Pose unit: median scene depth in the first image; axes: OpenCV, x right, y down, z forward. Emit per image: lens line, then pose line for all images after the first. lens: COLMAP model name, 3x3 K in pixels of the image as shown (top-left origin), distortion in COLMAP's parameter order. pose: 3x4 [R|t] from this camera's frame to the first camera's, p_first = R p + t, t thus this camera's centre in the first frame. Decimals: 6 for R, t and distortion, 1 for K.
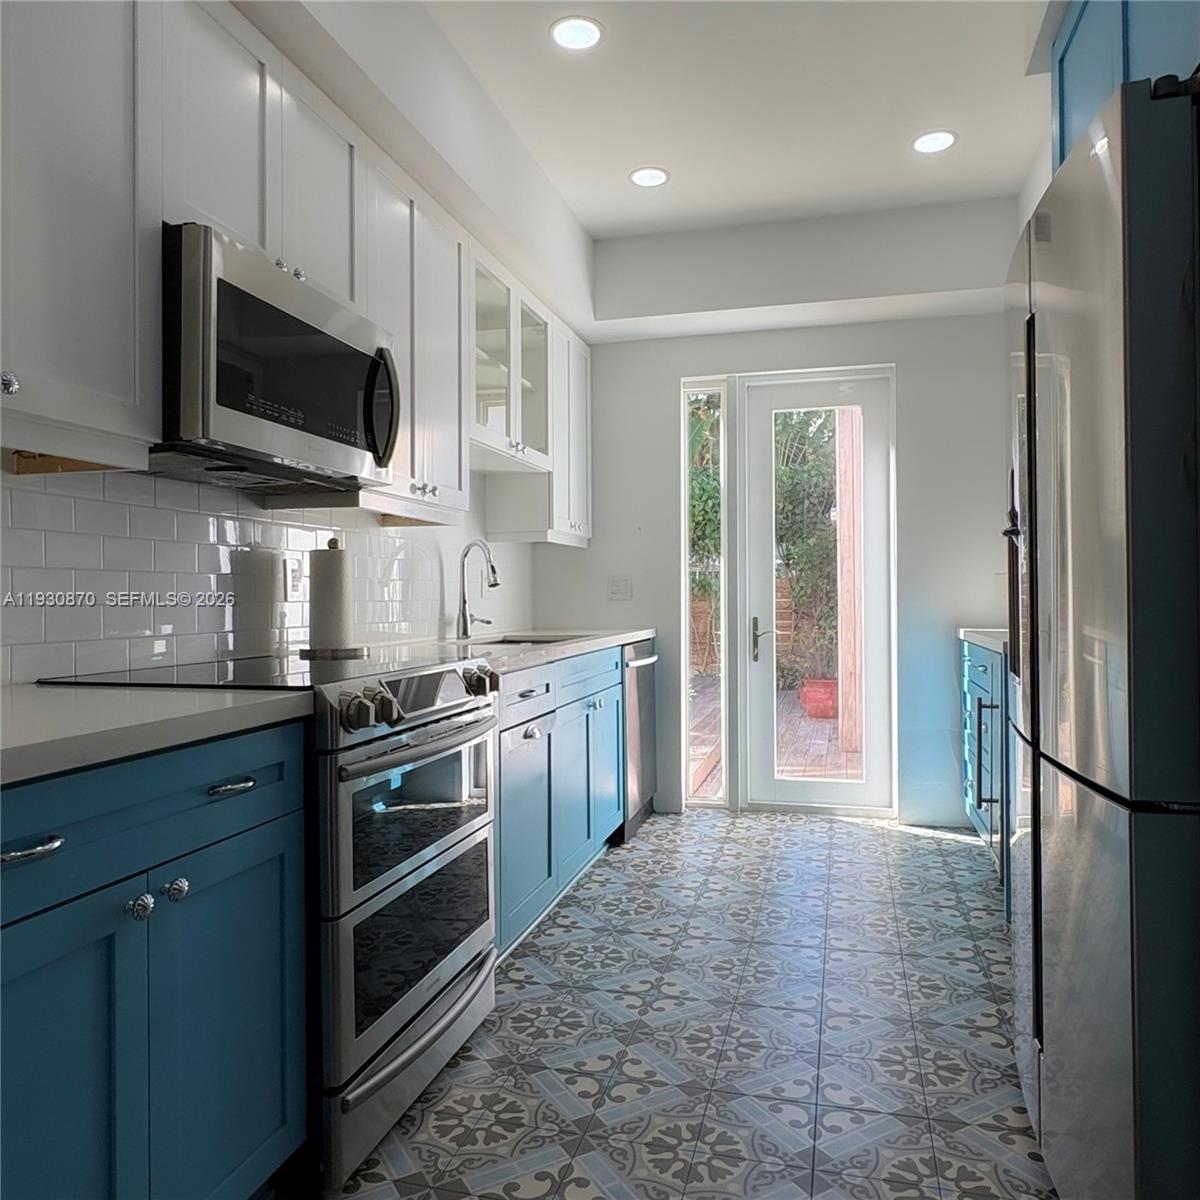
lens RADIAL K [[899.5, 0, 599.4], [0, 899.5, 590.5], [0, 0, 1]] dist [-0.003336, 0.003528]
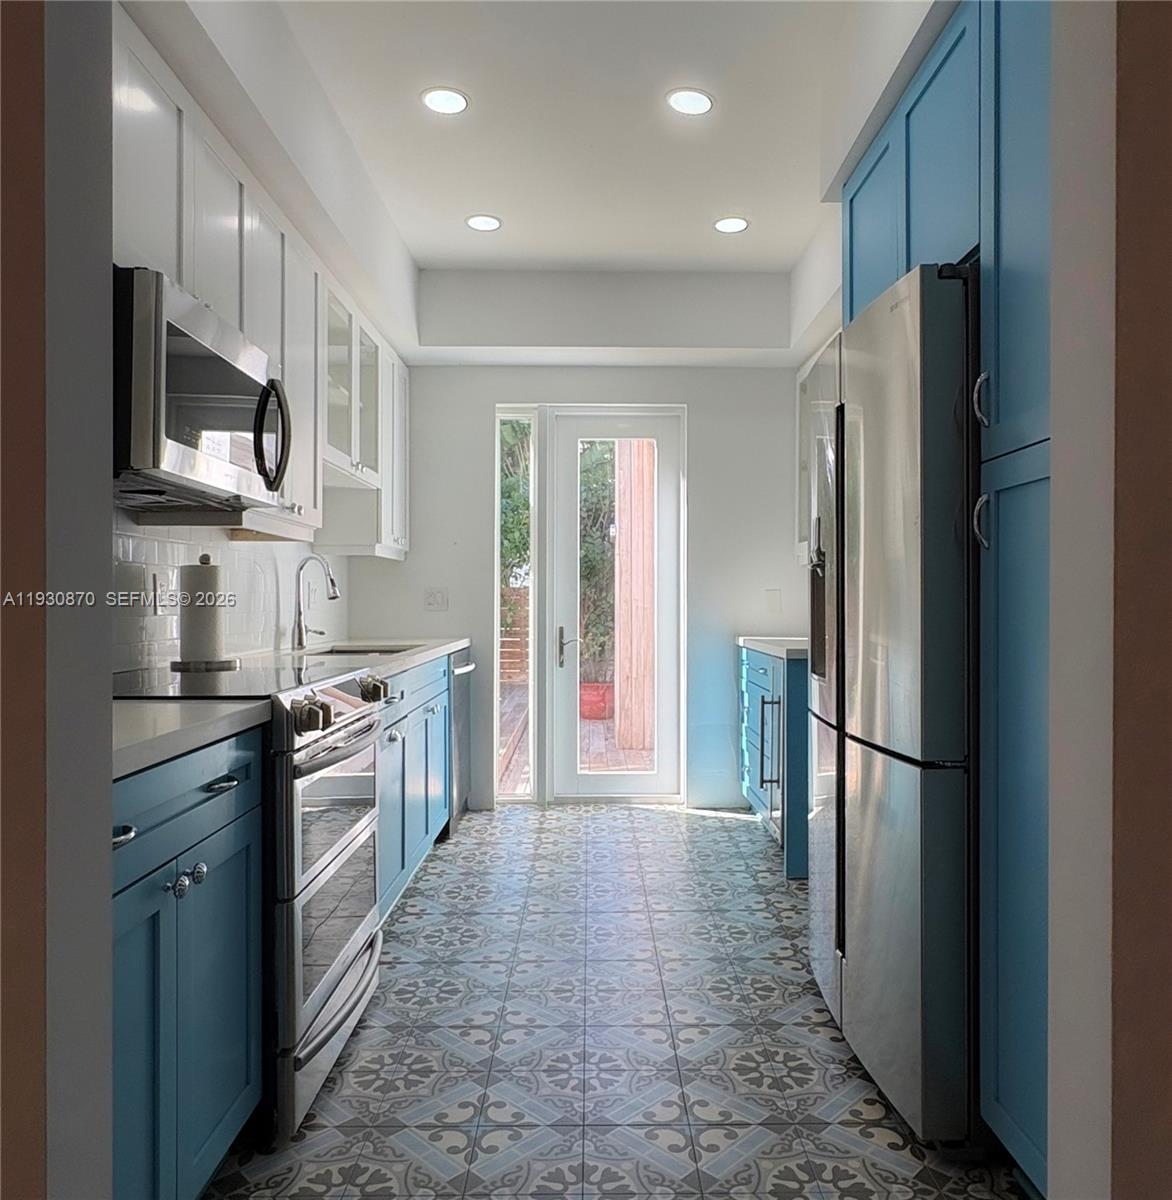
lens RADIAL K [[909.1, 0, 586.0], [0, 909.1, 600.0], [0, 0, 1]] dist [-0.000225, -0.004096]
pose [[0.965046, 0.006324, 0.262006, -0.125809], [-0.007606, 0.999964, 0.003881, -0.010999], [-0.261972, -0.005738, 0.965058, -0.107441]]
